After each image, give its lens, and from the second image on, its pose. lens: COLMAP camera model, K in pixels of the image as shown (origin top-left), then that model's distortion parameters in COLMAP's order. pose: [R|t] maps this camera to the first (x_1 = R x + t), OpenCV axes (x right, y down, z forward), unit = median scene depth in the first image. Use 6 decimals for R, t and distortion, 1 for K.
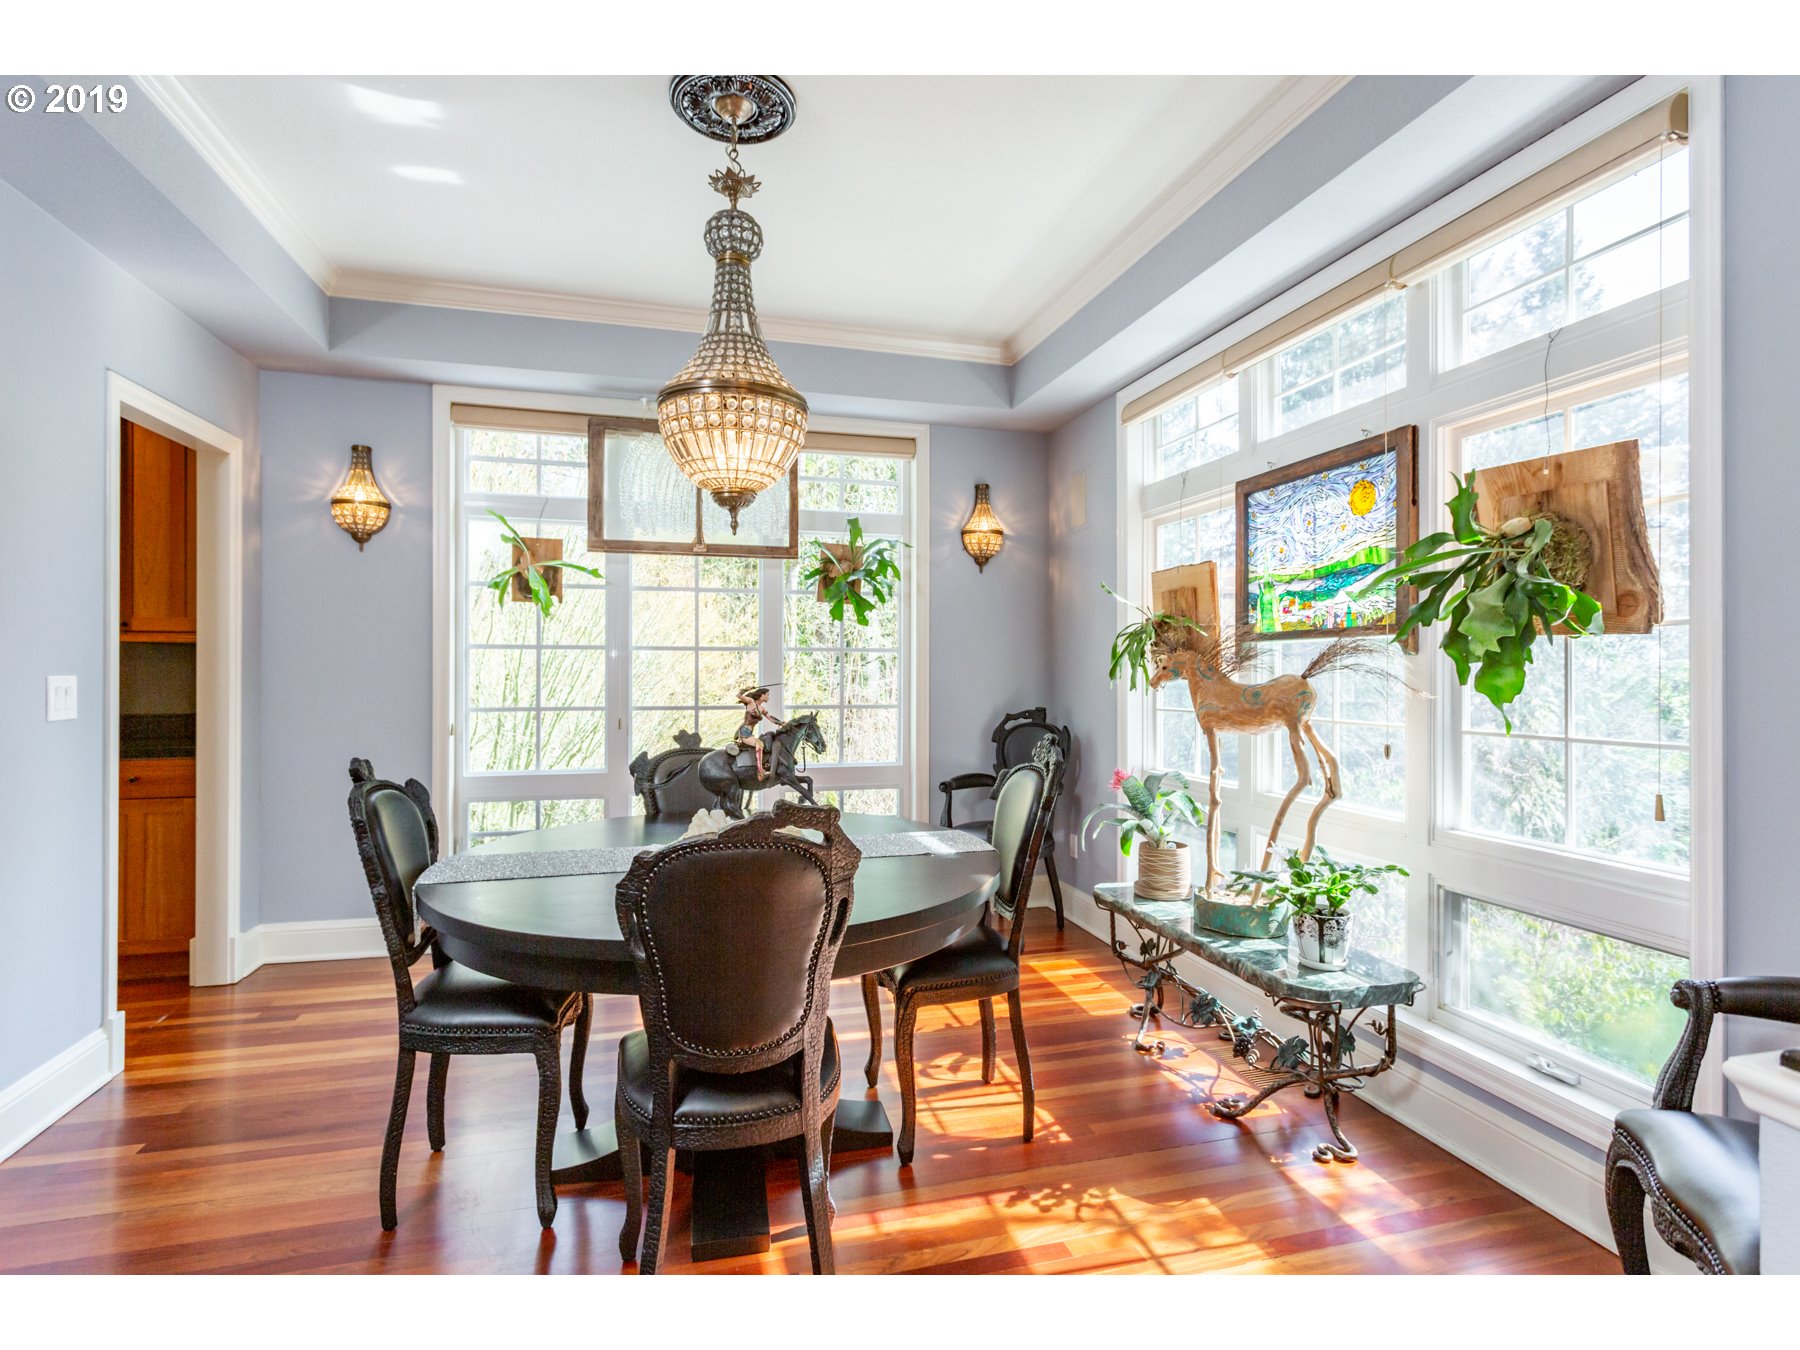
lens RADIAL K [[852.7, 0, 894.9], [0, 852.7, 669.2], [0, 0, 1]] dist [-0.000285, 0.000013]
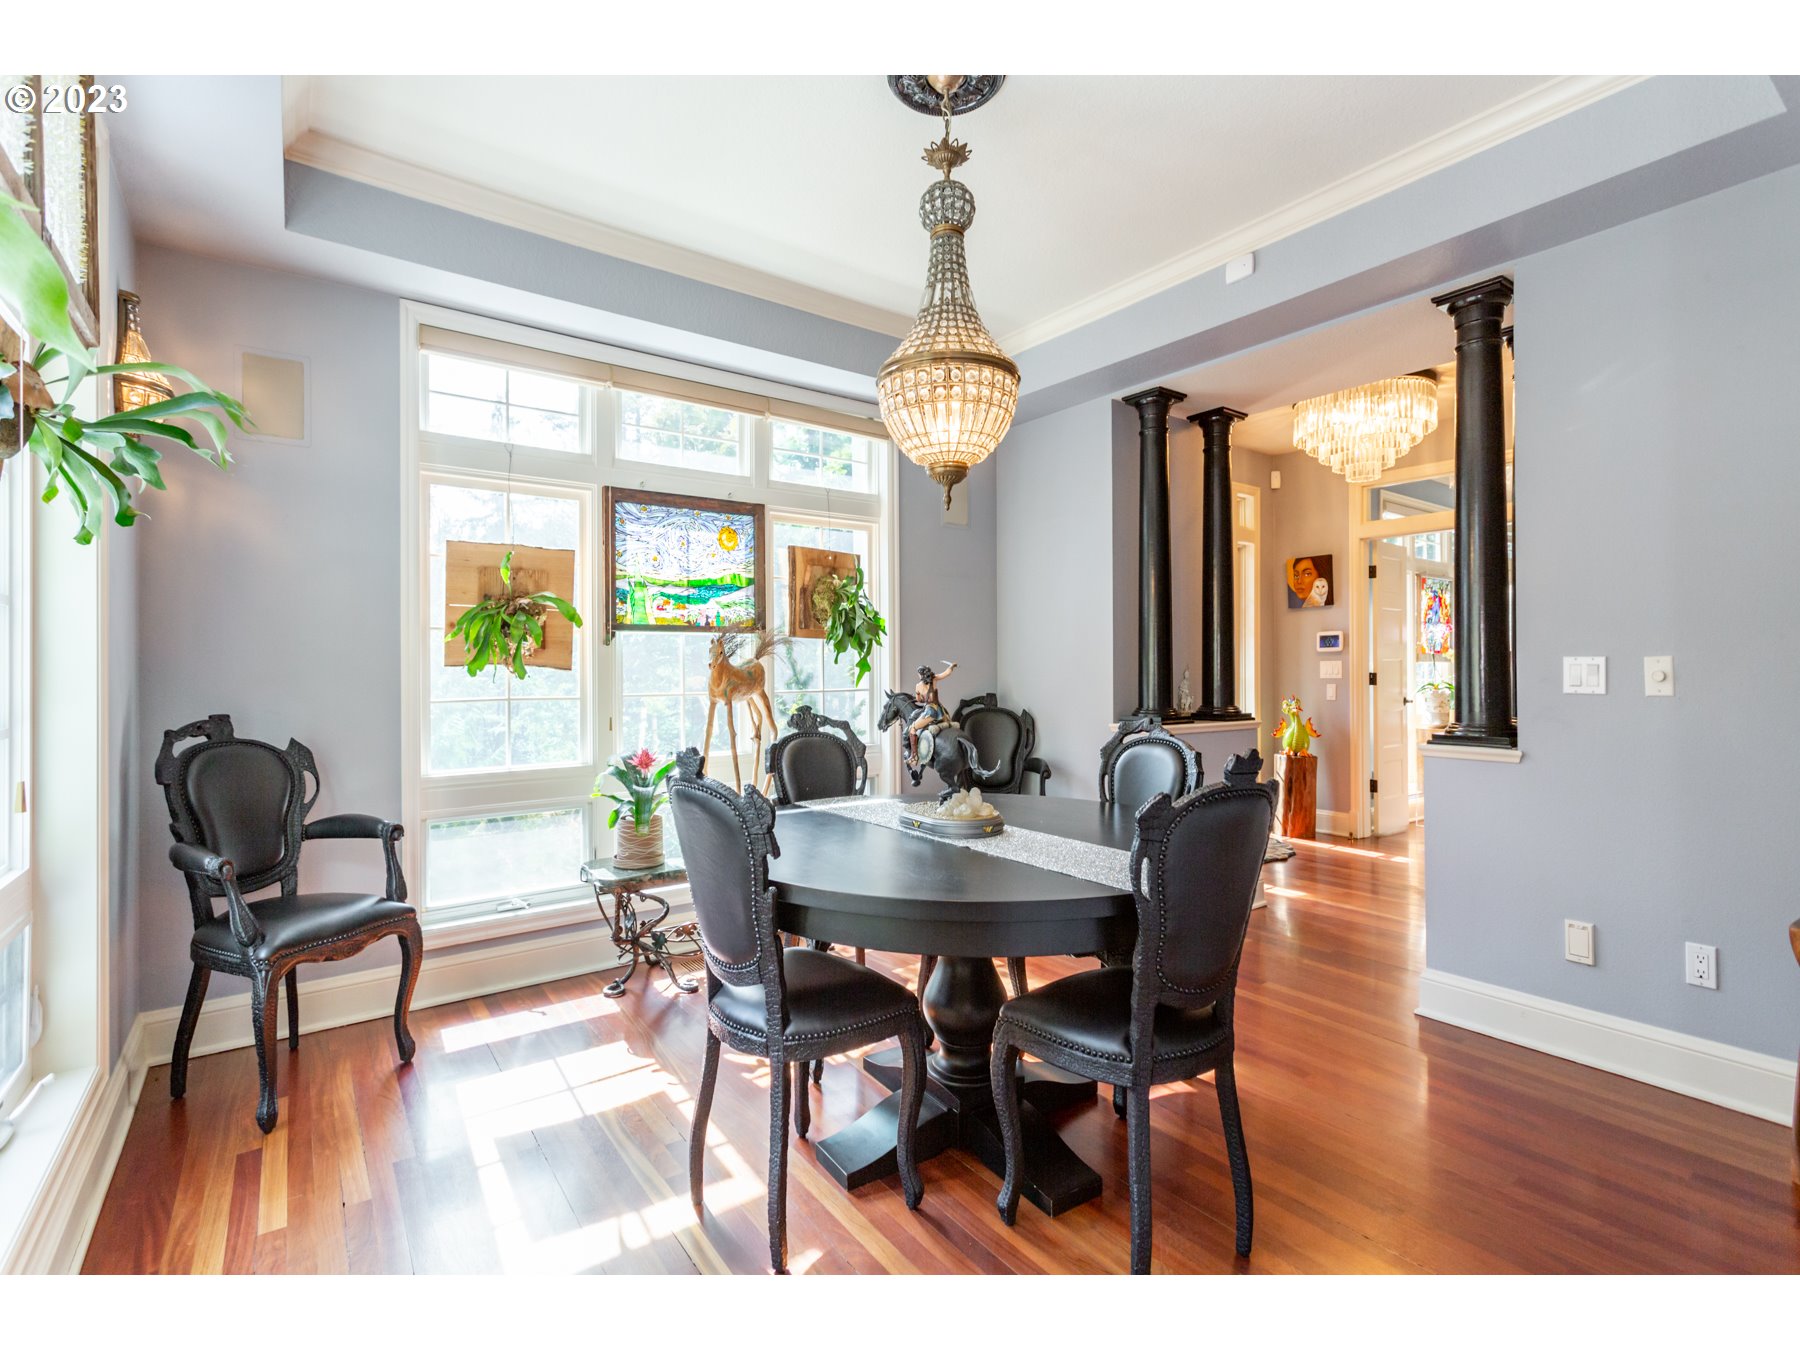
lens RADIAL K [[852.7, 0, 901.4], [0, 852.7, 670.3], [0, 0, 1]] dist [-0.000285, 0.000013]
pose [[-0.354161, -0.003776, 0.935177, -0.844239], [0.000700, 0.999990, 0.004303, 0.017304], [-0.935184, 0.002178, -0.354155, 1.128314]]
